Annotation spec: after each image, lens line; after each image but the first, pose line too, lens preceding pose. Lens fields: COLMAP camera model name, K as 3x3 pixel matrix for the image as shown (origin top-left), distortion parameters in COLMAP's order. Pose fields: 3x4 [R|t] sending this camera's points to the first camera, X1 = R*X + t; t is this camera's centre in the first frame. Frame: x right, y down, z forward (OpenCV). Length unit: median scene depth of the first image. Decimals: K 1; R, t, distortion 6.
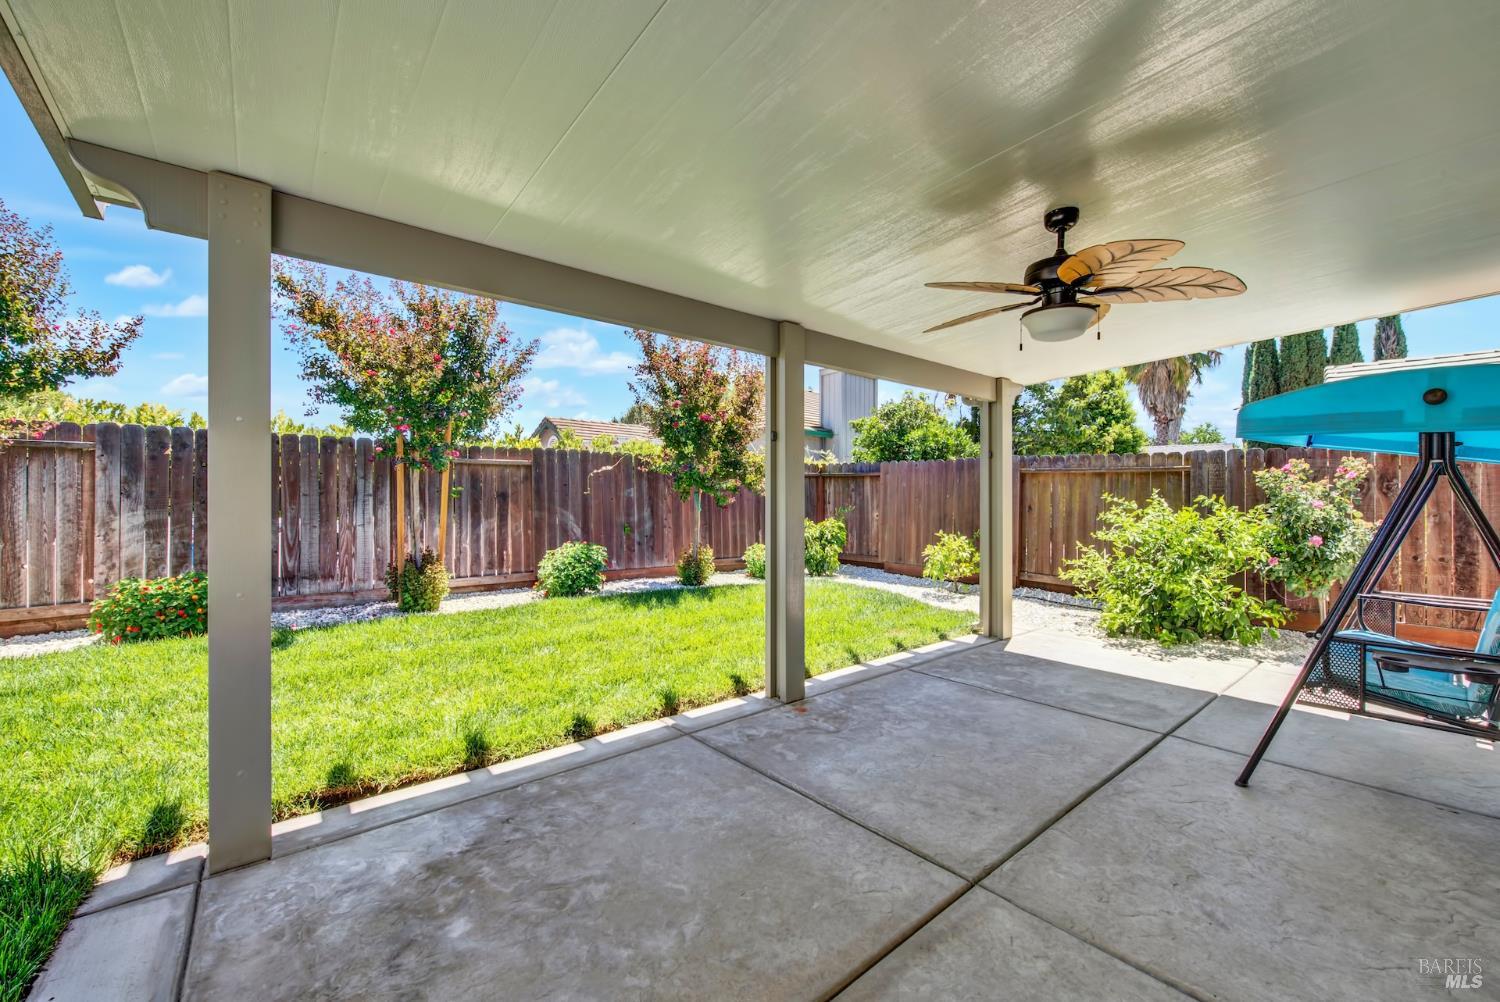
lens RADIAL K [[595.8, 0, 748.2], [0, 595.8, 504.1], [0, 0, 1]] dist [0.001762, -0.002467]
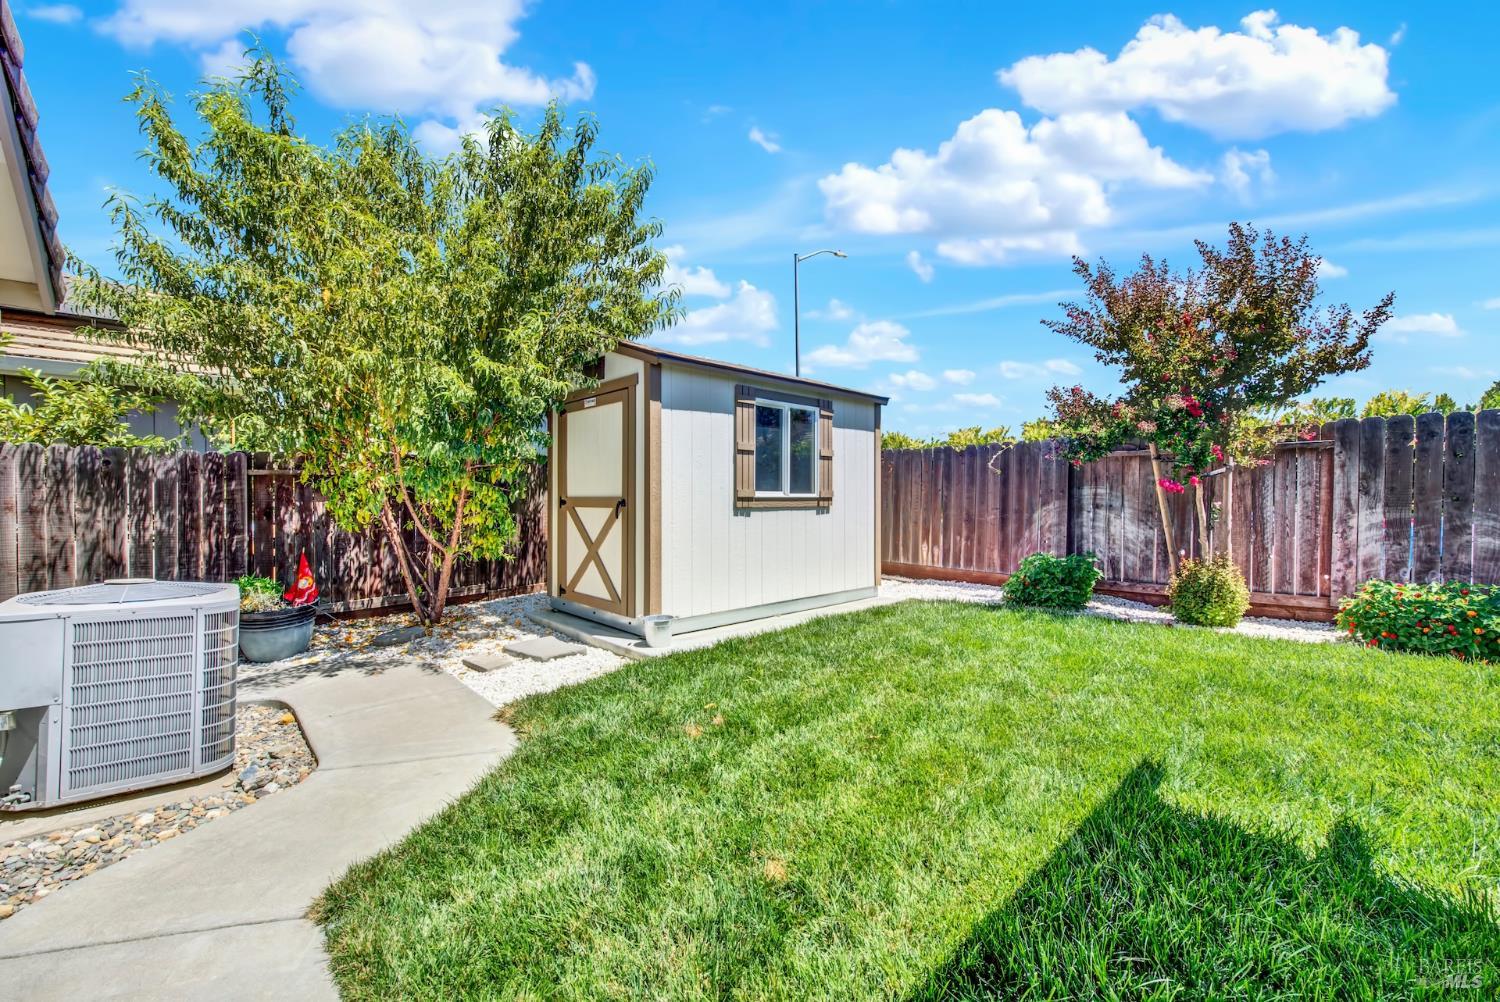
lens RADIAL K [[595.8, 0, 748.2], [0, 595.8, 504.1], [0, 0, 1]] dist [0.001762, -0.002467]
pose [[0.062734, 0.007537, -0.998002, -0.146436], [-0.005043, 0.999961, 0.007234, 0.002663], [0.998018, 0.004579, 0.062770, -0.049848]]
